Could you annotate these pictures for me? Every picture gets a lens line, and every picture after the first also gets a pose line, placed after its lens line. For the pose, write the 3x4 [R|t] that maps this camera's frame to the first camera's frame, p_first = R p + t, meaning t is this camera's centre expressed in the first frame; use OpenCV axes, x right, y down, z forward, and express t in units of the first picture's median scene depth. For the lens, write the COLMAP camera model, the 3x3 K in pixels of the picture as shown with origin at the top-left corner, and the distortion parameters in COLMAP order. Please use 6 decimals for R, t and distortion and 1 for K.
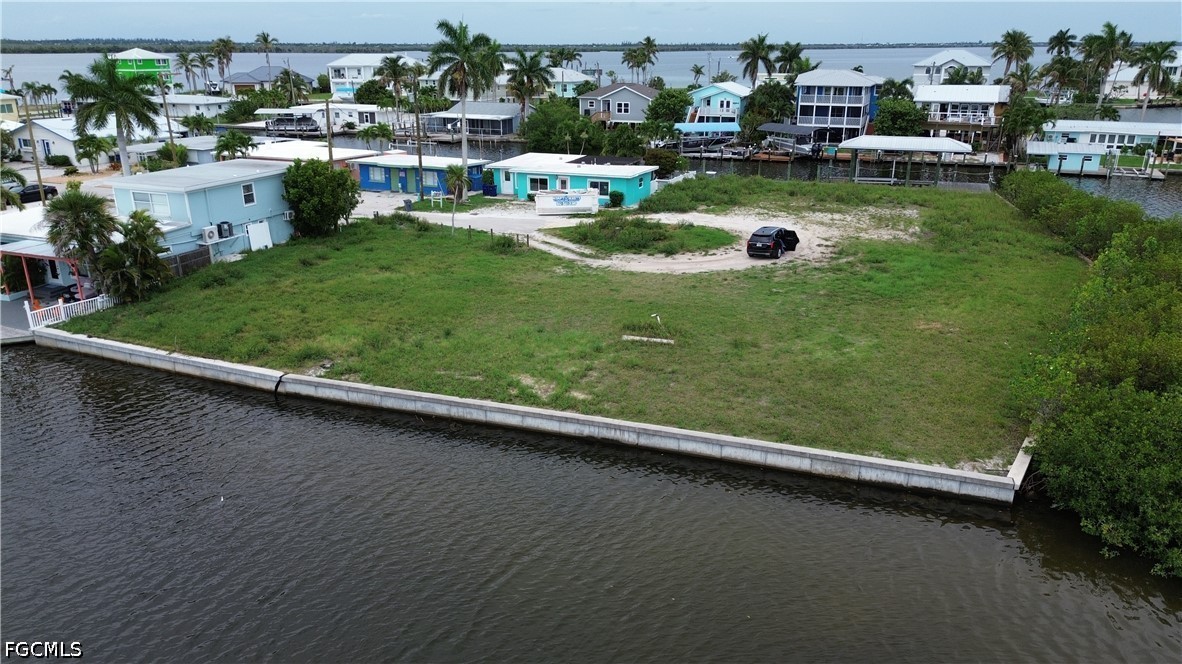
lens RADIAL K [[841.1, 0, 591.0], [0, 841.1, 332.0], [0, 0, 1]] dist [0.094048, -0.100133]
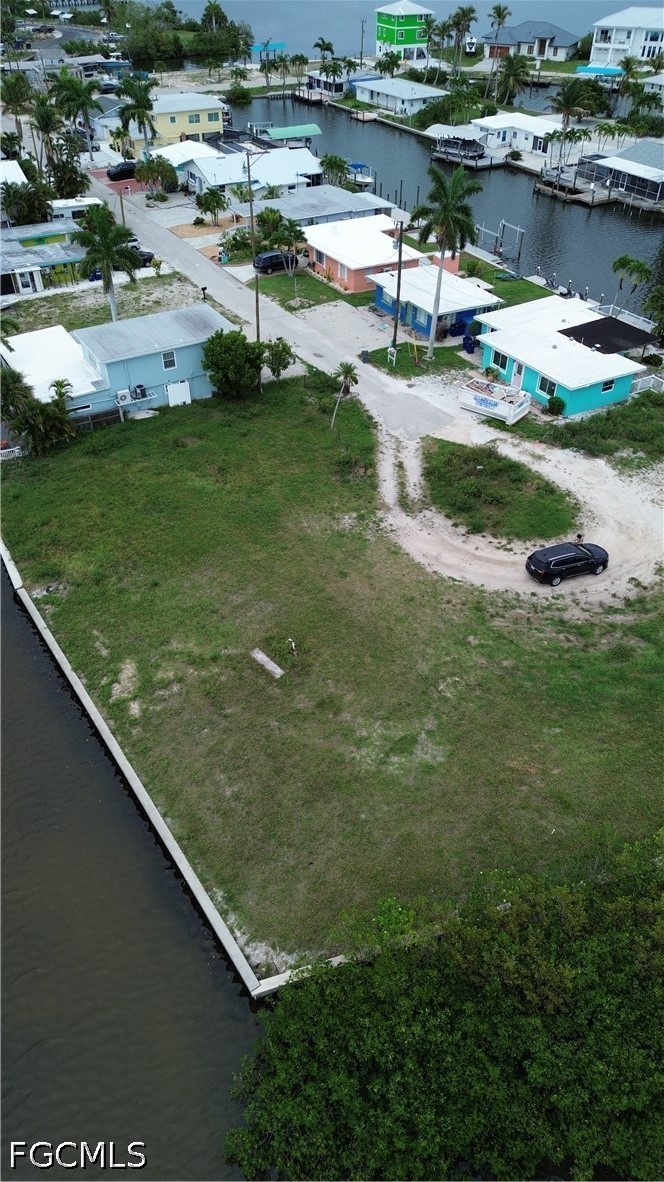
lens RADIAL K [[841.1, 0, 332.0], [0, 841.1, 591.0], [0, 0, 1]] dist [0.094048, -0.100133]
pose [[0.793305, 0.386582, -0.470342, 0.445438], [-0.198419, 0.894528, 0.400562, -0.385460], [0.575584, -0.224444, 0.786339, 0.133932]]
